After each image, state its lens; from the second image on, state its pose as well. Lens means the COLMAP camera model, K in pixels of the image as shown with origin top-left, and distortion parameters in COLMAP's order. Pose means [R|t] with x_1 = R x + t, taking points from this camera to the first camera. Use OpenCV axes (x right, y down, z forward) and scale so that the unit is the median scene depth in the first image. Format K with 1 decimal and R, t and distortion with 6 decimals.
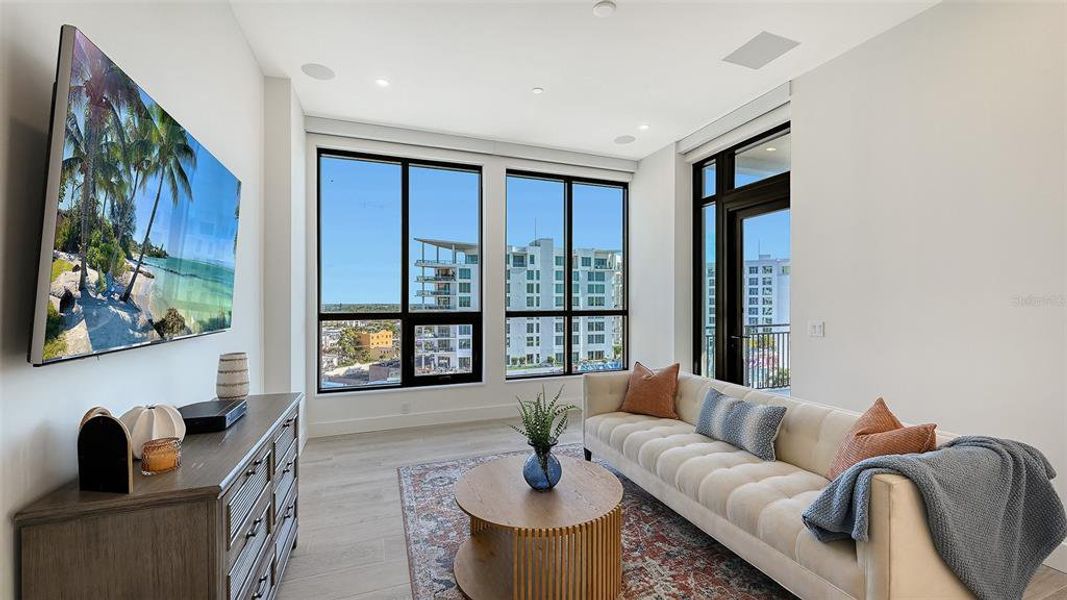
lens RADIAL K [[425.7, 0, 534.7], [0, 425.7, 301.9], [0, 0, 1]] dist [-0.003919, 0.001113]
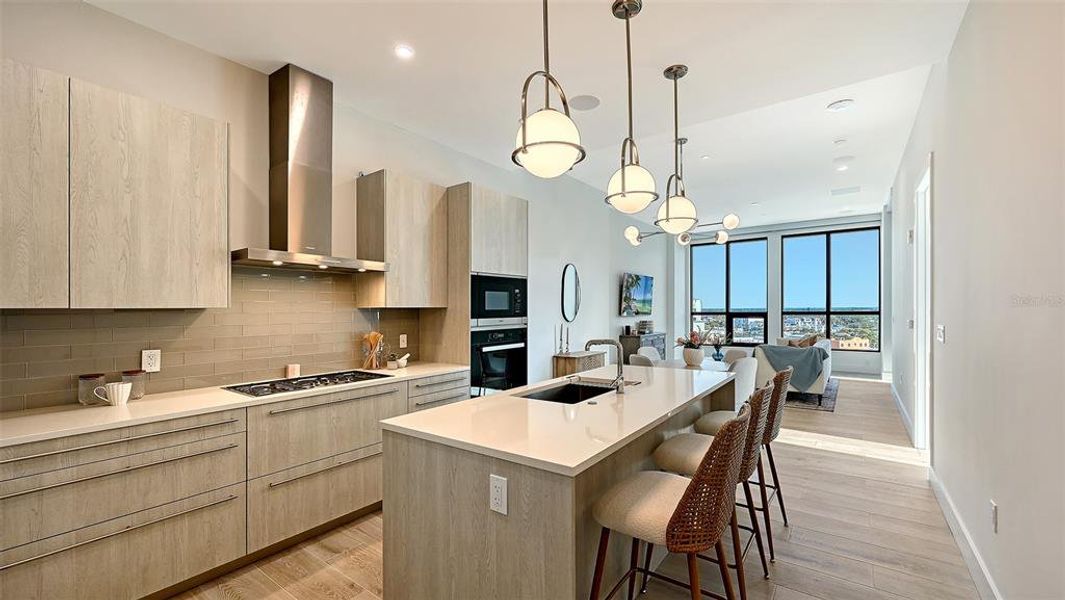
lens RADIAL K [[424.9, 0, 537.6], [0, 424.9, 307.2], [0, 0, 1]] dist [-0.003919, 0.001113]
pose [[0.542706, -0.007736, -0.839887, 1.330847], [0.010099, 0.999945, -0.002684, -0.004736], [0.839862, -0.007025, 0.542755, -1.328961]]
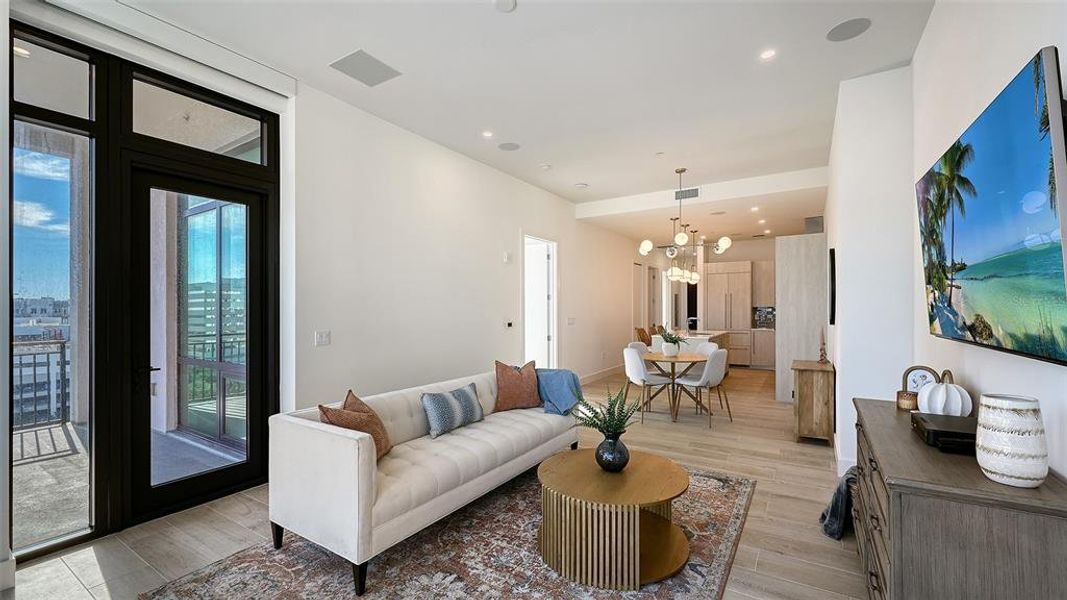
lens RADIAL K [[425.7, 0, 532.6], [0, 425.7, 316.4], [0, 0, 1]] dist [-0.003919, 0.001113]
pose [[-0.598006, -0.006828, 0.801462, -0.479809], [0.008546, 0.999853, 0.014895, -0.001547], [-0.801446, 0.015756, -0.597860, 1.146805]]
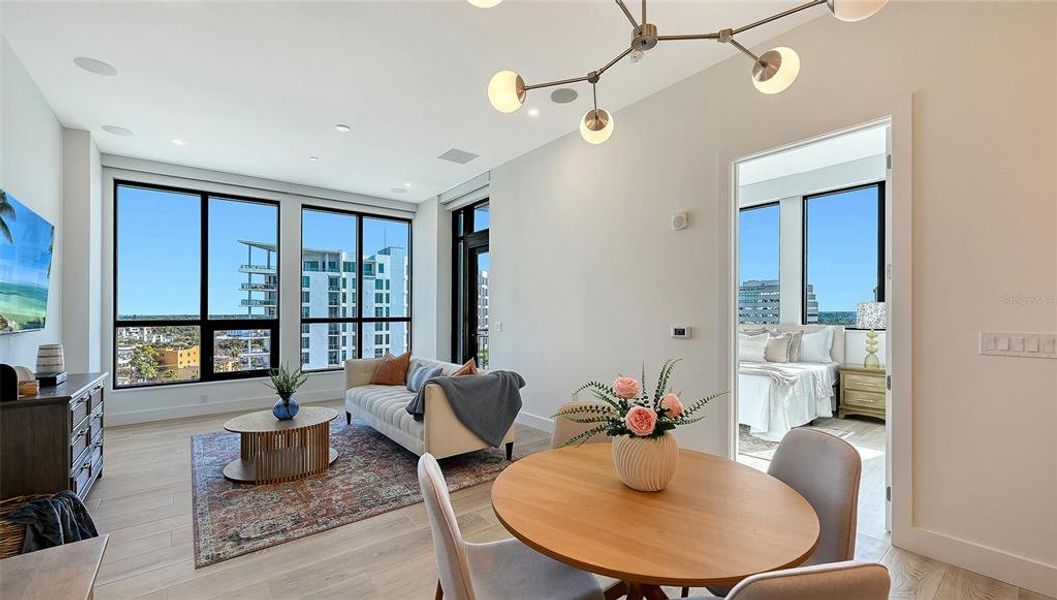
lens RADIAL K [[424.8, 0, 529.4], [0, 424.8, 309.2], [0, 0, 1]] dist [-0.002824, -0.000128]
pose [[0.948408, 0.000450, 0.317053, 0.251992], [0.001738, 0.999977, -0.006618, 0.006146], [-0.317049, 0.006828, 0.948385, -0.574627]]
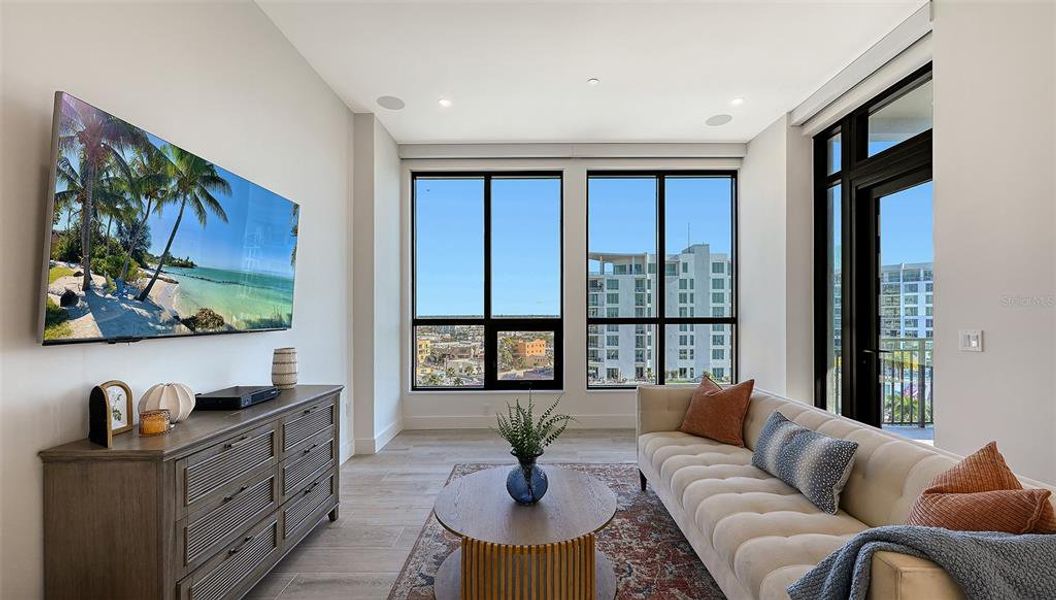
lens RADIAL K [[424.4, 0, 530.8], [0, 424.4, 312.3], [0, 0, 1]] dist [-0.002824, -0.000128]
pose [[0.935214, -0.003675, -0.354064, 0.222589], [0.003159, 0.999993, -0.002035, 0.014938], [0.354069, 0.000785, 0.935219, 0.081195]]
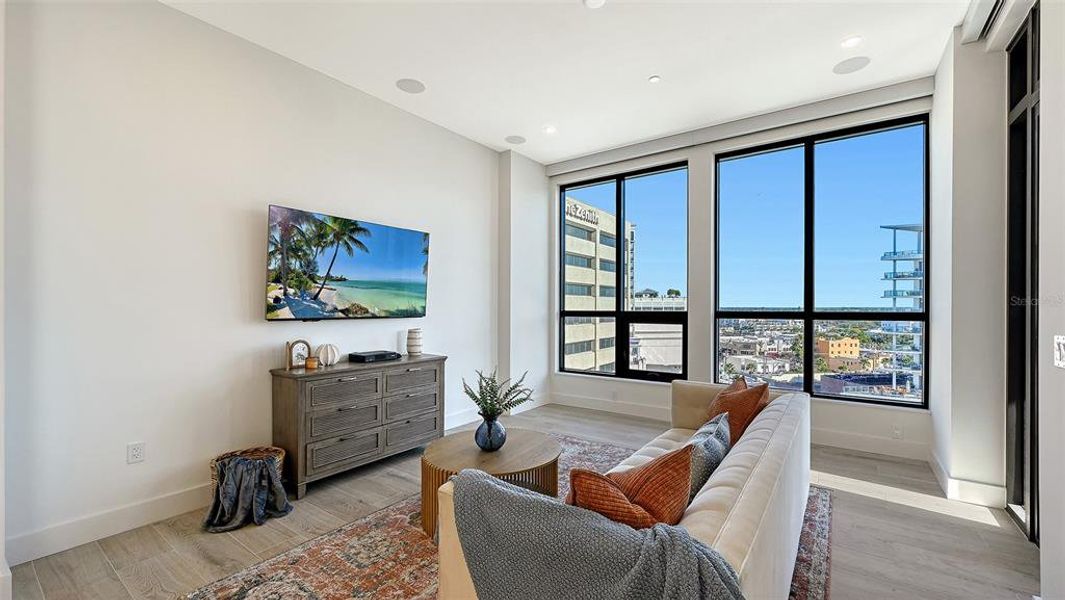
lens RADIAL K [[424.9, 0, 539.1], [0, 424.9, 304.8], [0, 0, 1]] dist [-0.003919, 0.001113]
pose [[0.557524, -0.002784, -0.830156, 0.689990], [0.002195, 0.999996, -0.001880, 0.012740], [0.830158, -0.000774, 0.557527, 0.264201]]
